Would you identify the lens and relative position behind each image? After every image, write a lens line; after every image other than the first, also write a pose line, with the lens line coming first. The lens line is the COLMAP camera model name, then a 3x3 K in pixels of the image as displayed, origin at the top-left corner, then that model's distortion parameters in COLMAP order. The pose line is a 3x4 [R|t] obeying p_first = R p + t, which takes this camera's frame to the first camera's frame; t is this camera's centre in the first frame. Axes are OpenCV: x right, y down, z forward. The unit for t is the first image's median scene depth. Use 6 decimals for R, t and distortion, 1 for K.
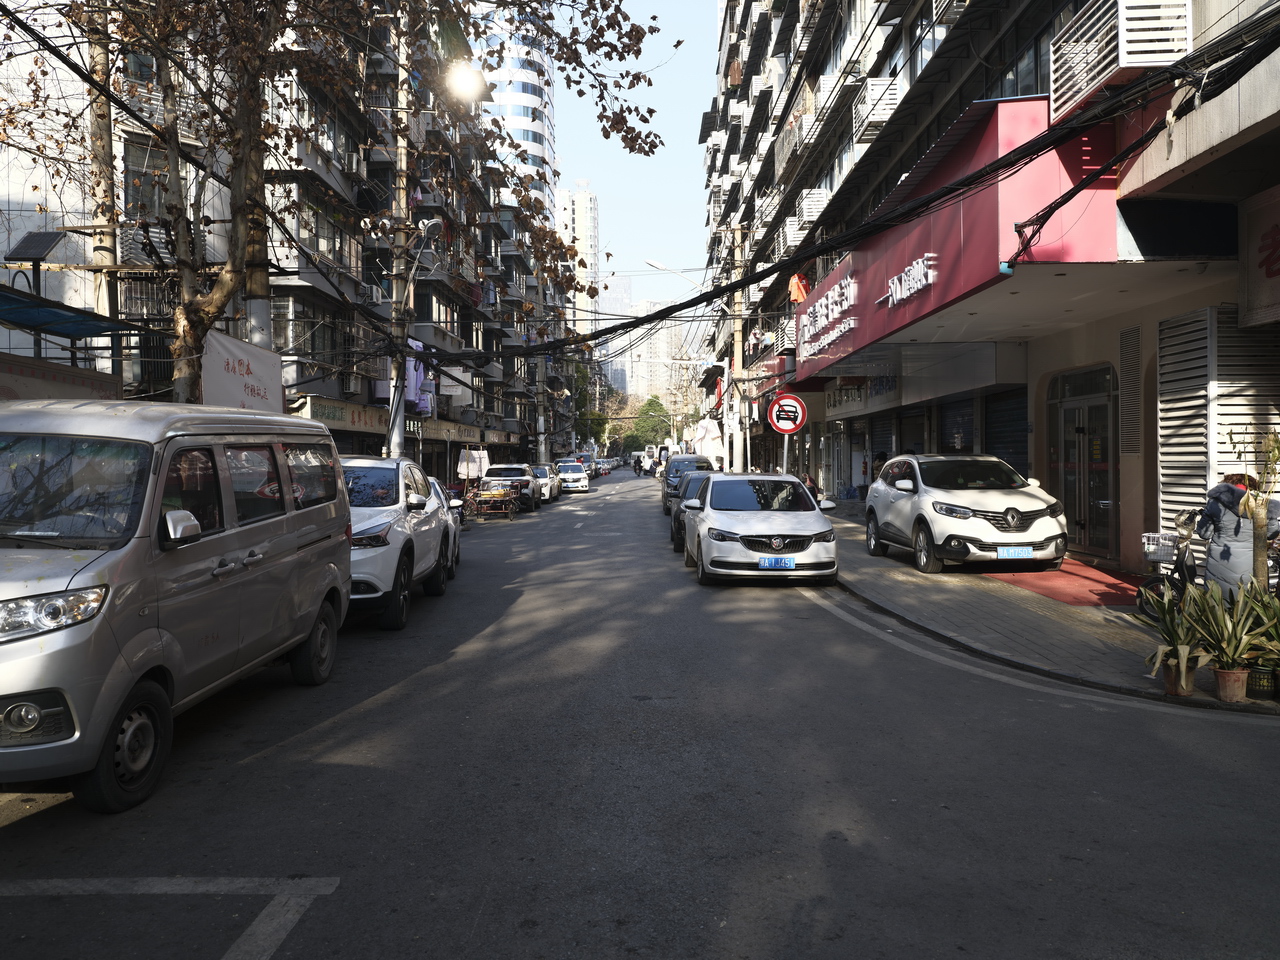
lens RADIAL K [[1044.2, 0, 638.8], [0, 1044.2, 478.9], [0, 0, 1]] dist [-0.000231, -0.000120]
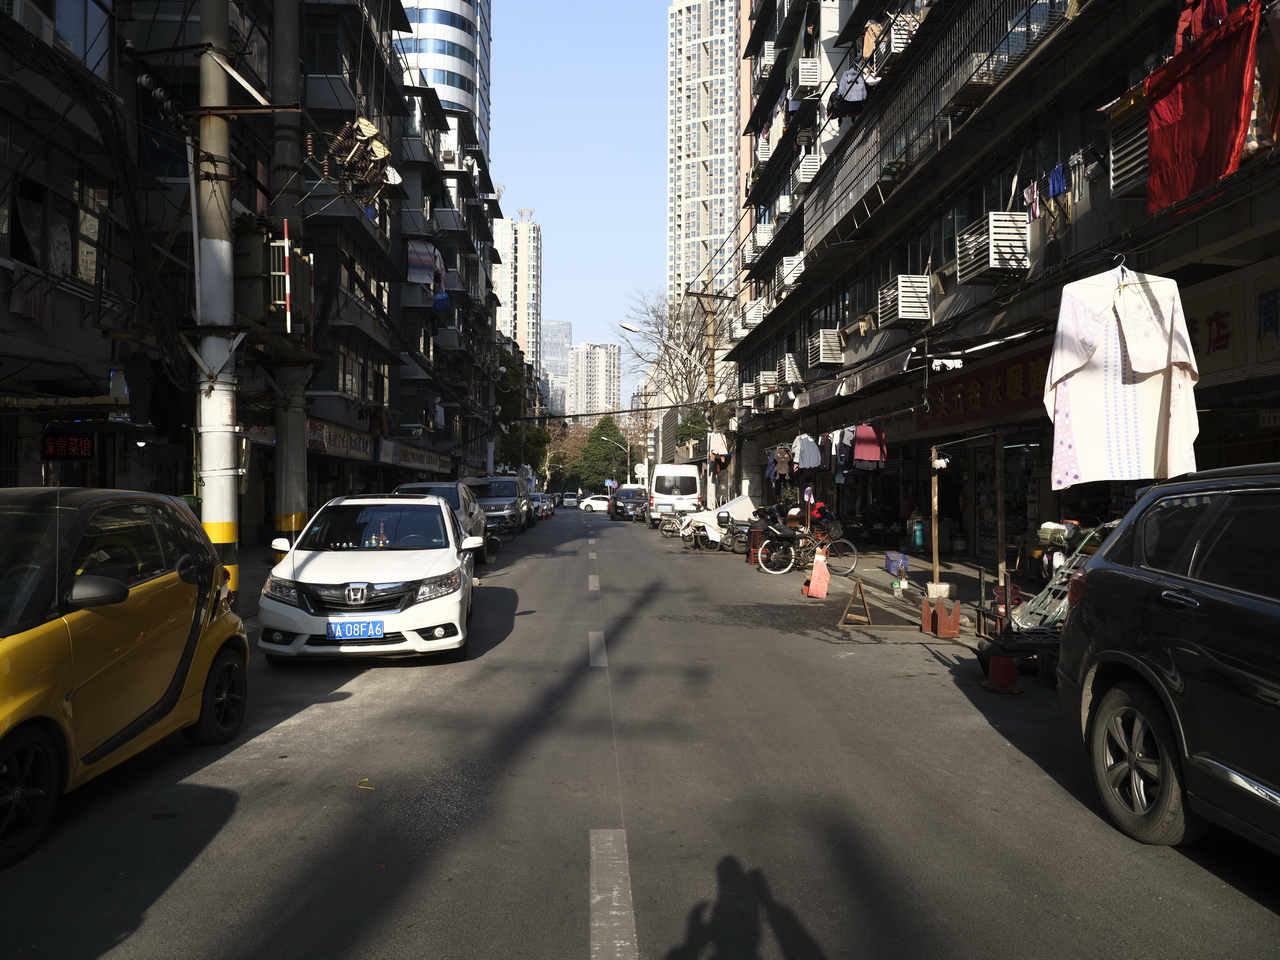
lens RADIAL K [[933.6, 0, 640.8], [0, 933.6, 483.2], [0, 0, 1]] dist [0.002959, 0.000670]
pose [[0.997361, 0.015229, 0.070981, -0.009995], [-0.012889, 0.999362, -0.033315, -0.004228], [-0.071443, 0.032313, 0.996921, 0.281723]]
